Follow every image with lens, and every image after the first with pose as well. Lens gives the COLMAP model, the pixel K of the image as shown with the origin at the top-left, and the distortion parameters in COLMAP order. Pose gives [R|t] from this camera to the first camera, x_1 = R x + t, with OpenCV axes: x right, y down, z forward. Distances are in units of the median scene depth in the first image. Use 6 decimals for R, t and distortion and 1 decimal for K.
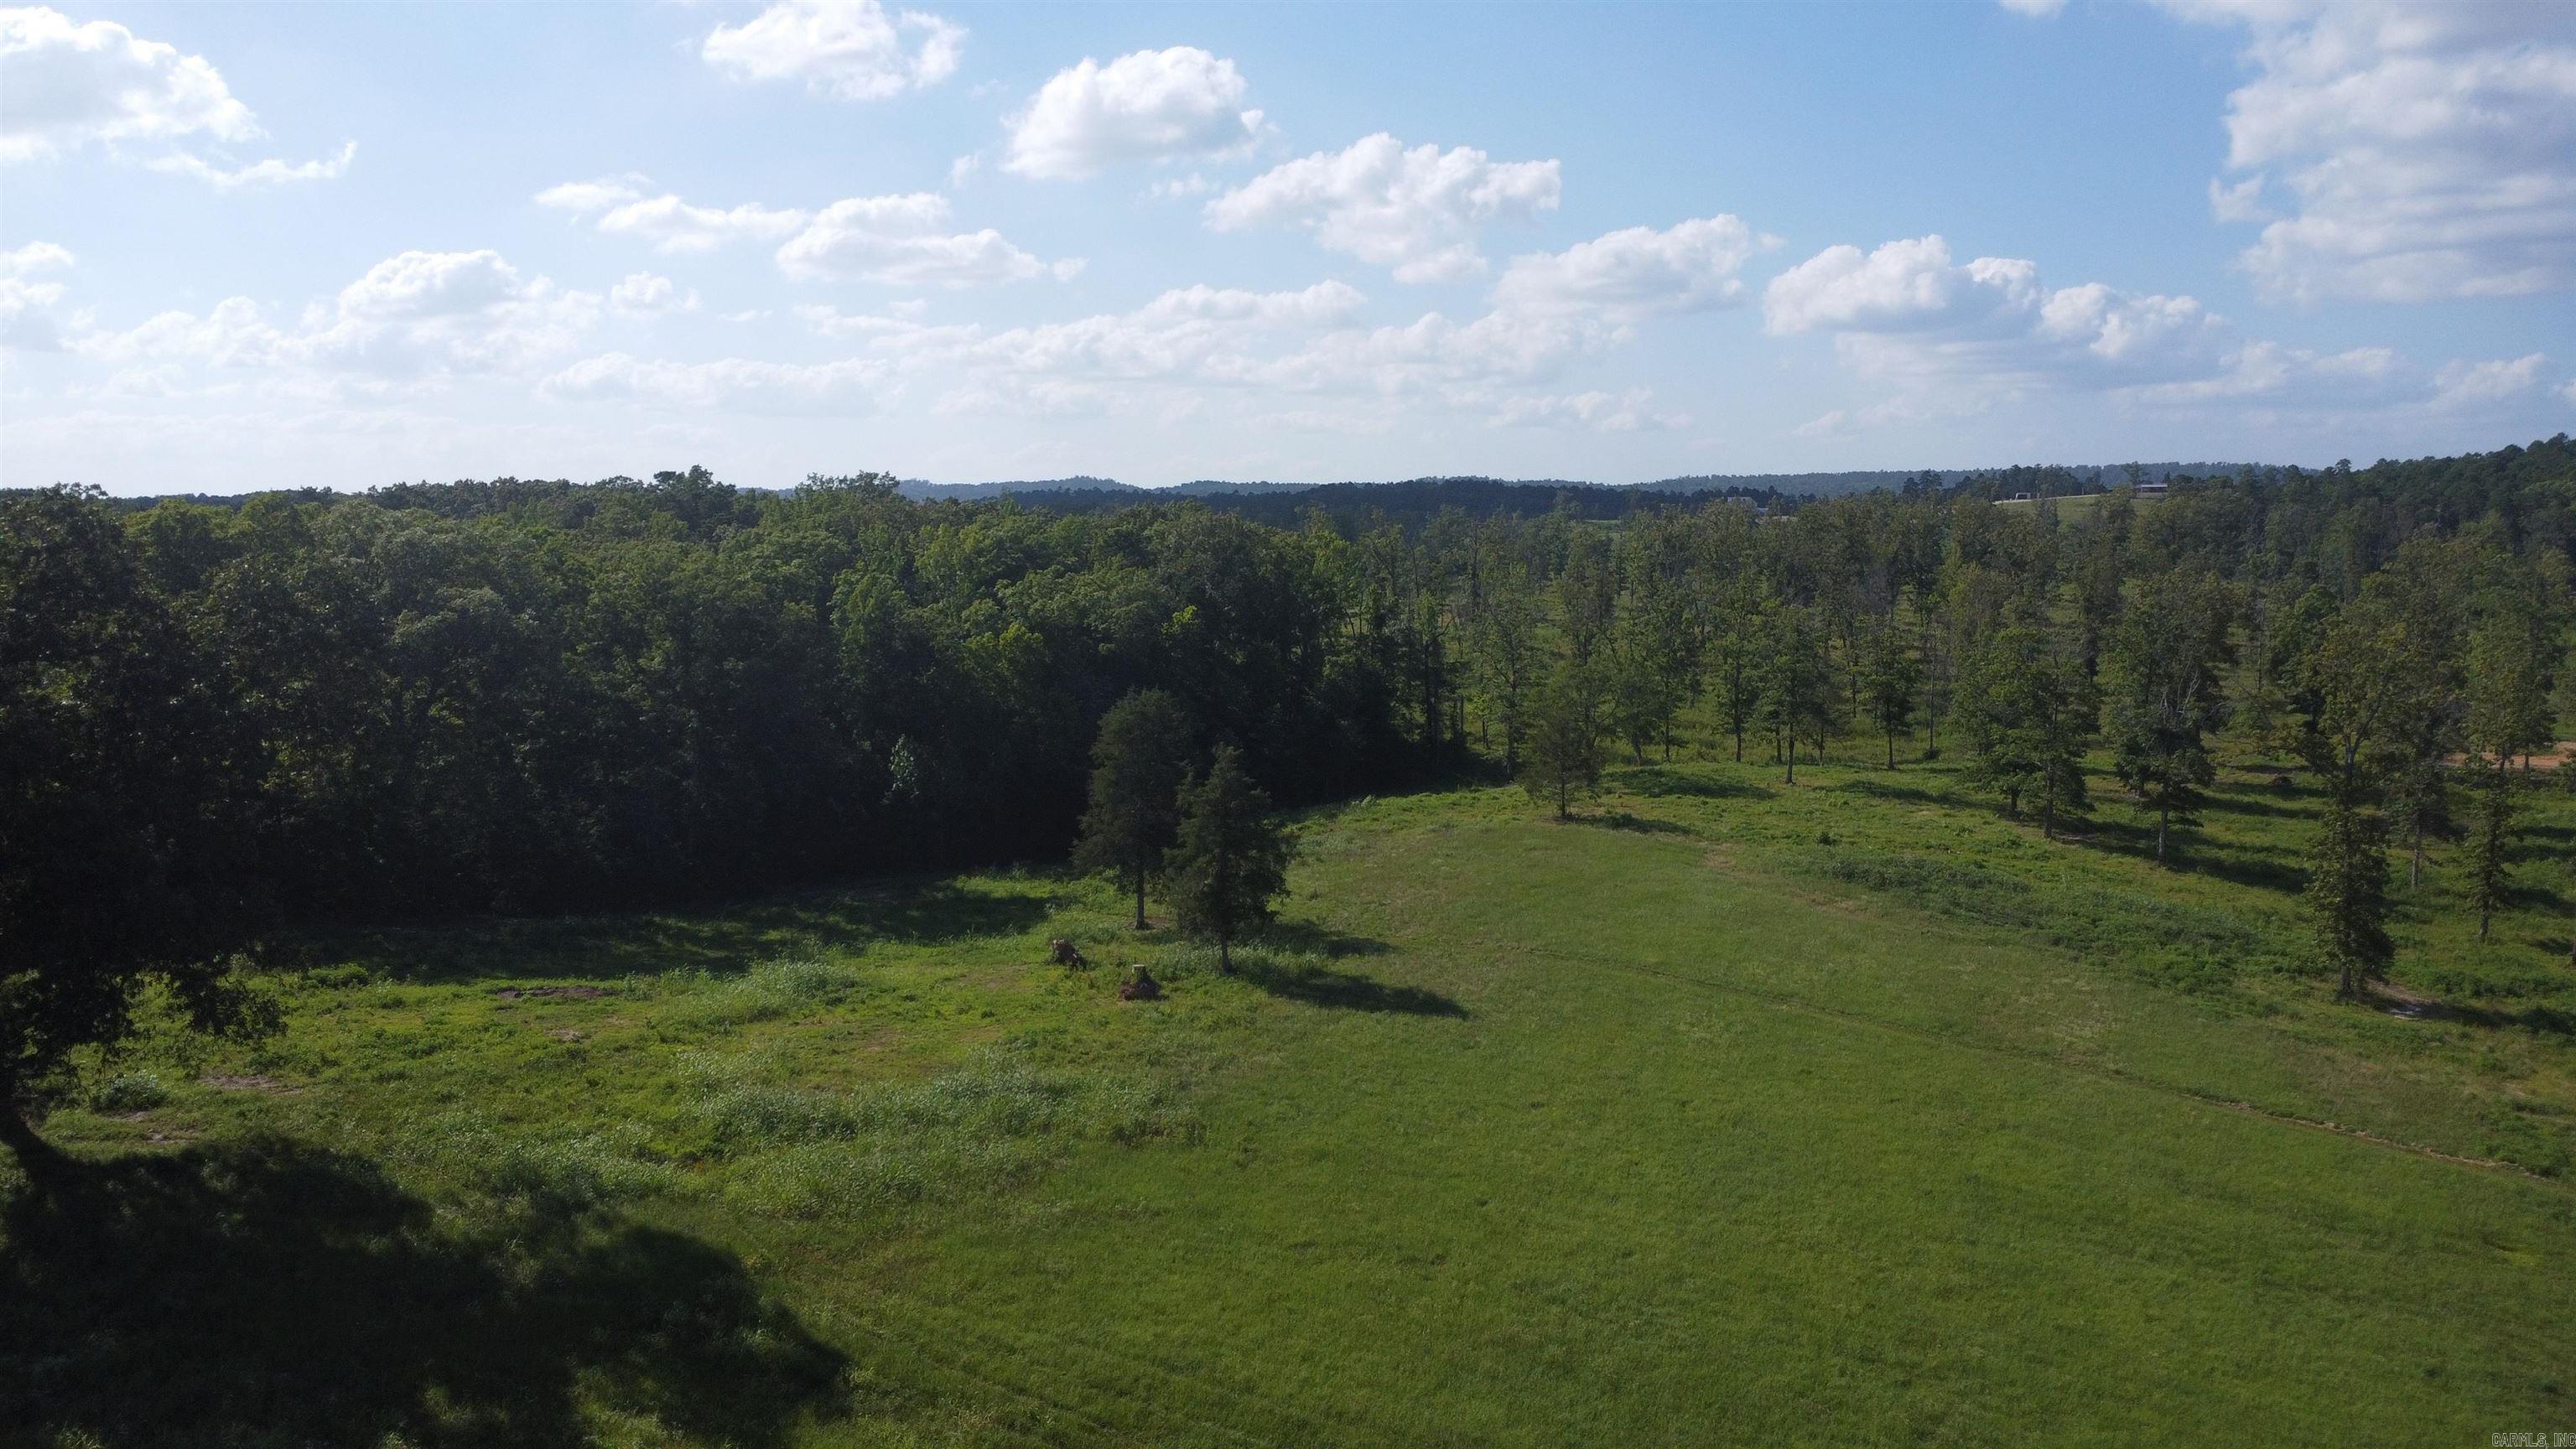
lens RADIAL K [[1877.7, 0, 1277.0], [0, 1877.7, 685.3], [0, 0, 1]] dist [-0.024944, -0.008610]
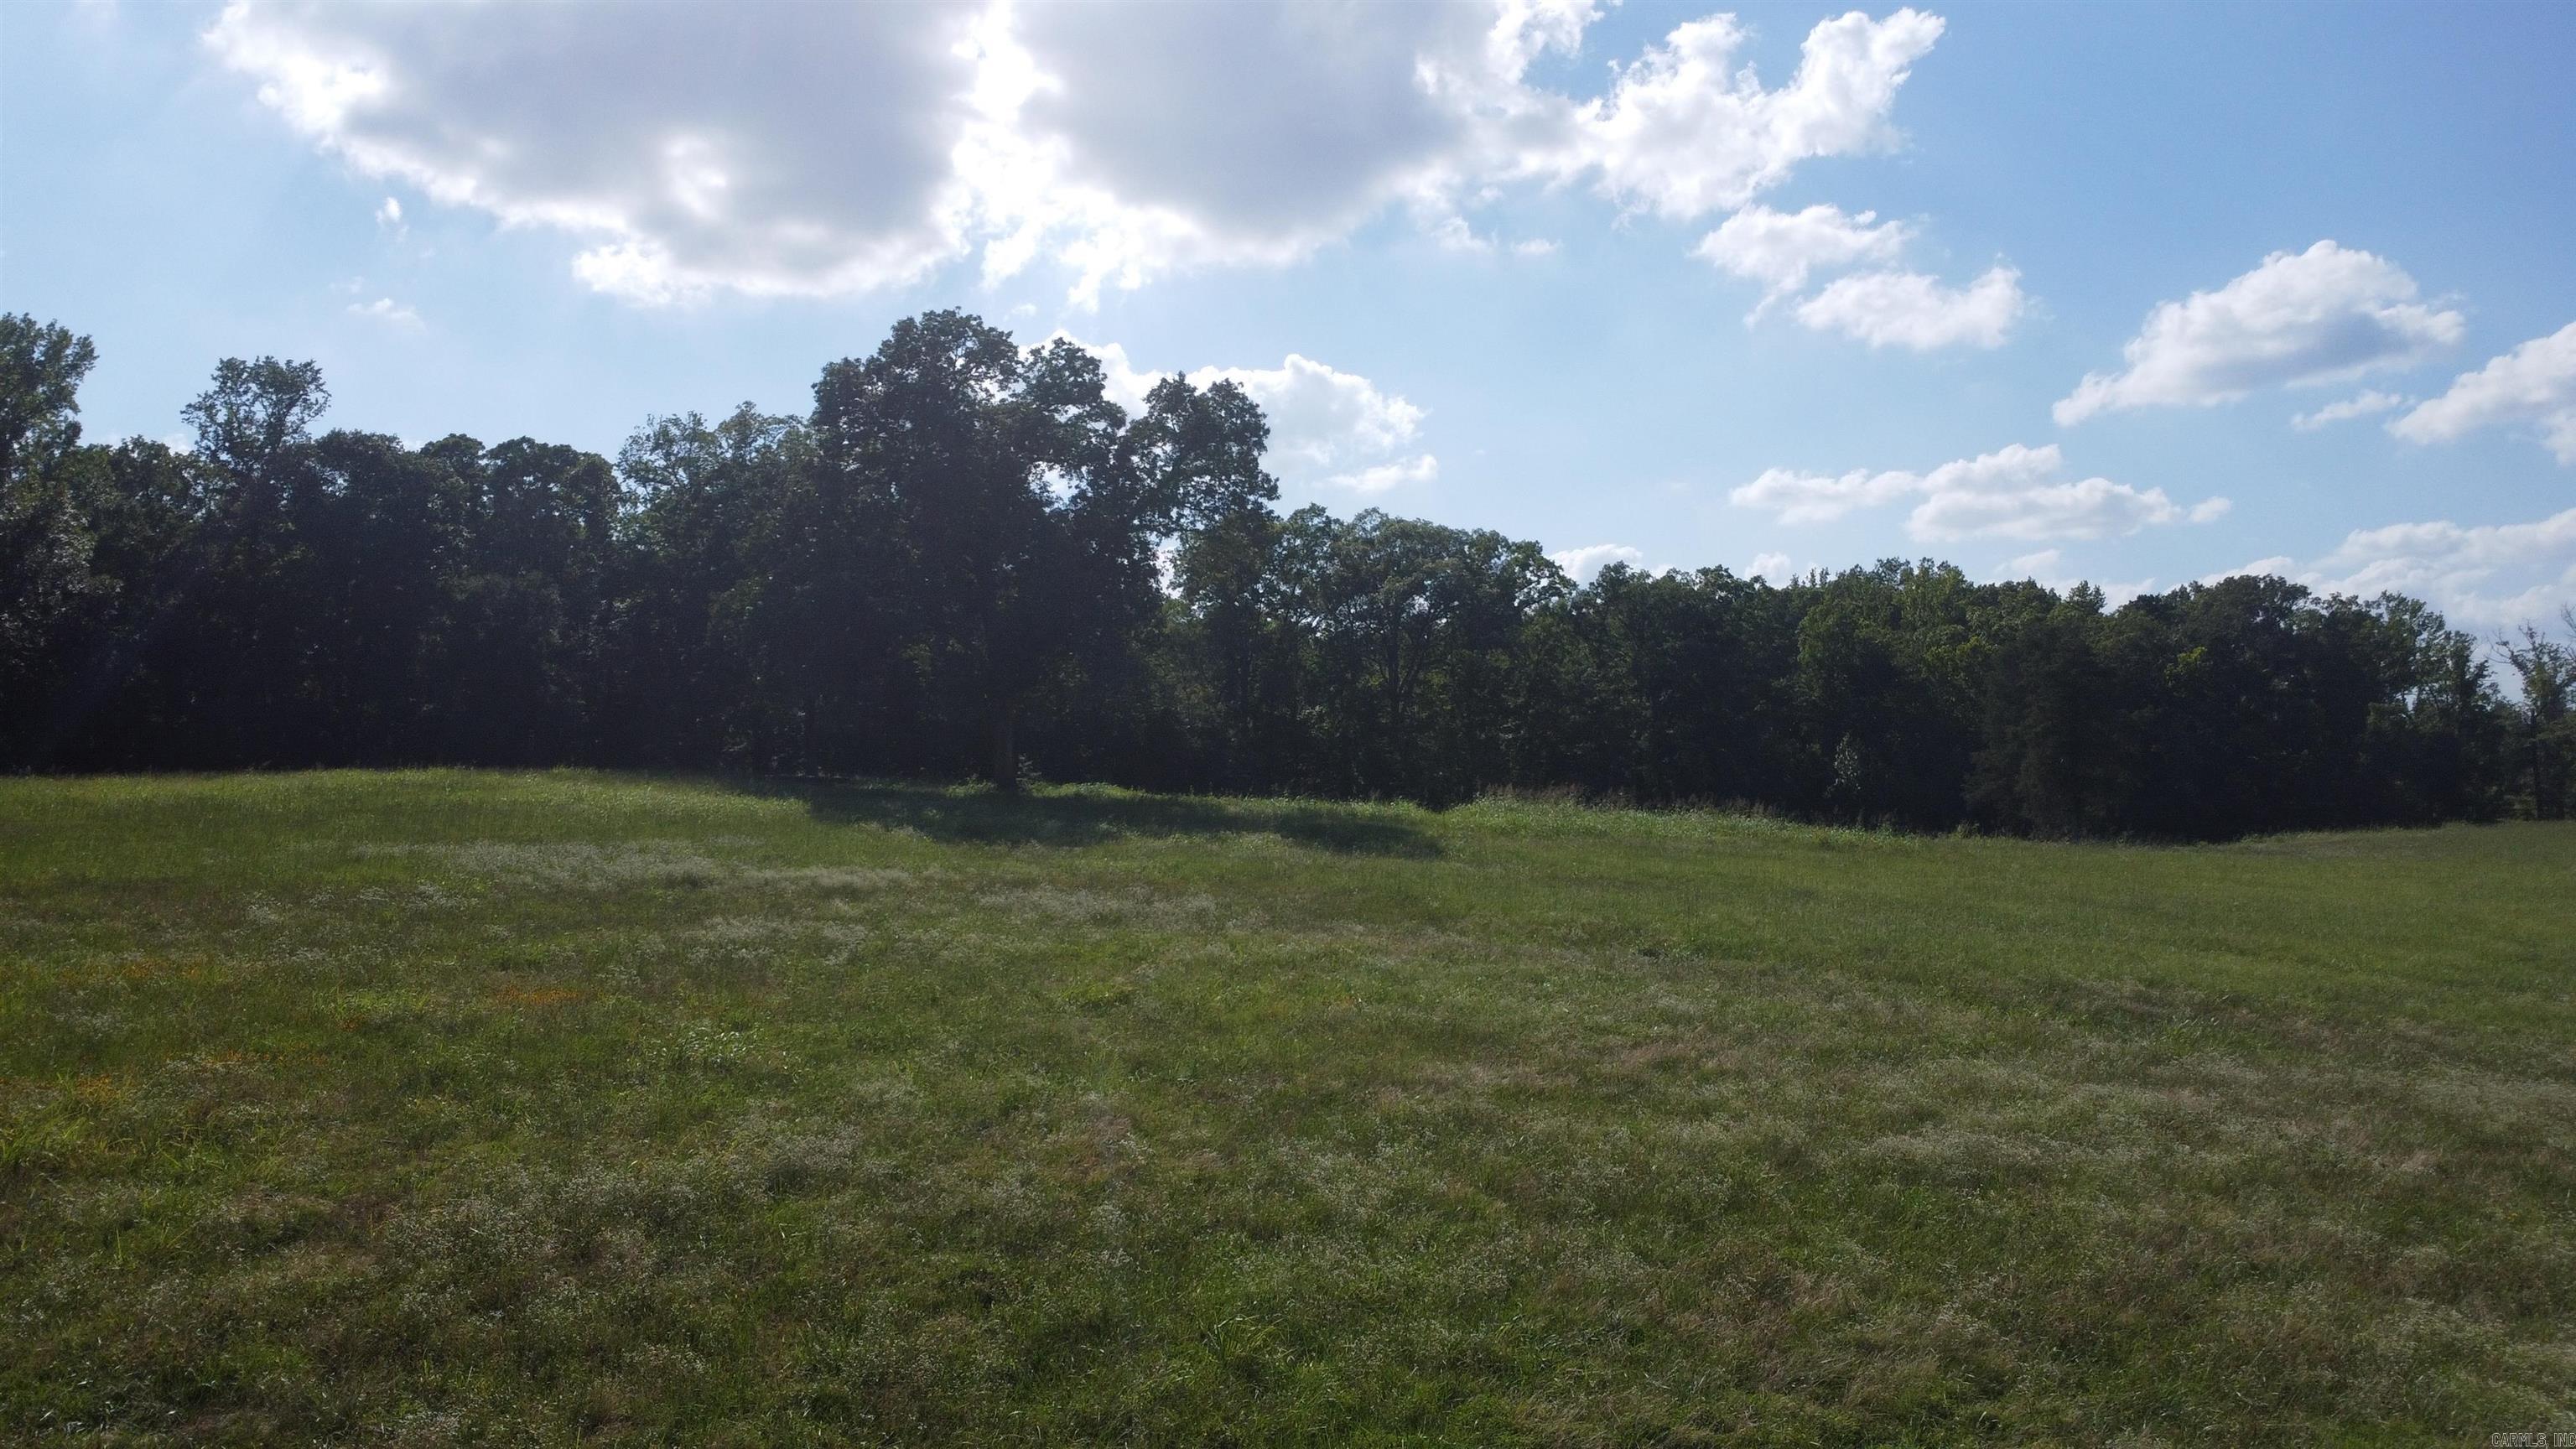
lens RADIAL K [[1877.7, 0, 1285.4], [0, 1877.7, 710.1], [0, 0, 1]] dist [-0.024944, -0.008610]
pose [[0.822189, -0.043868, -0.567521, 0.124801], [-0.043729, 0.989212, -0.139815, 0.163141], [0.567532, 0.139771, 0.811401, -0.014825]]
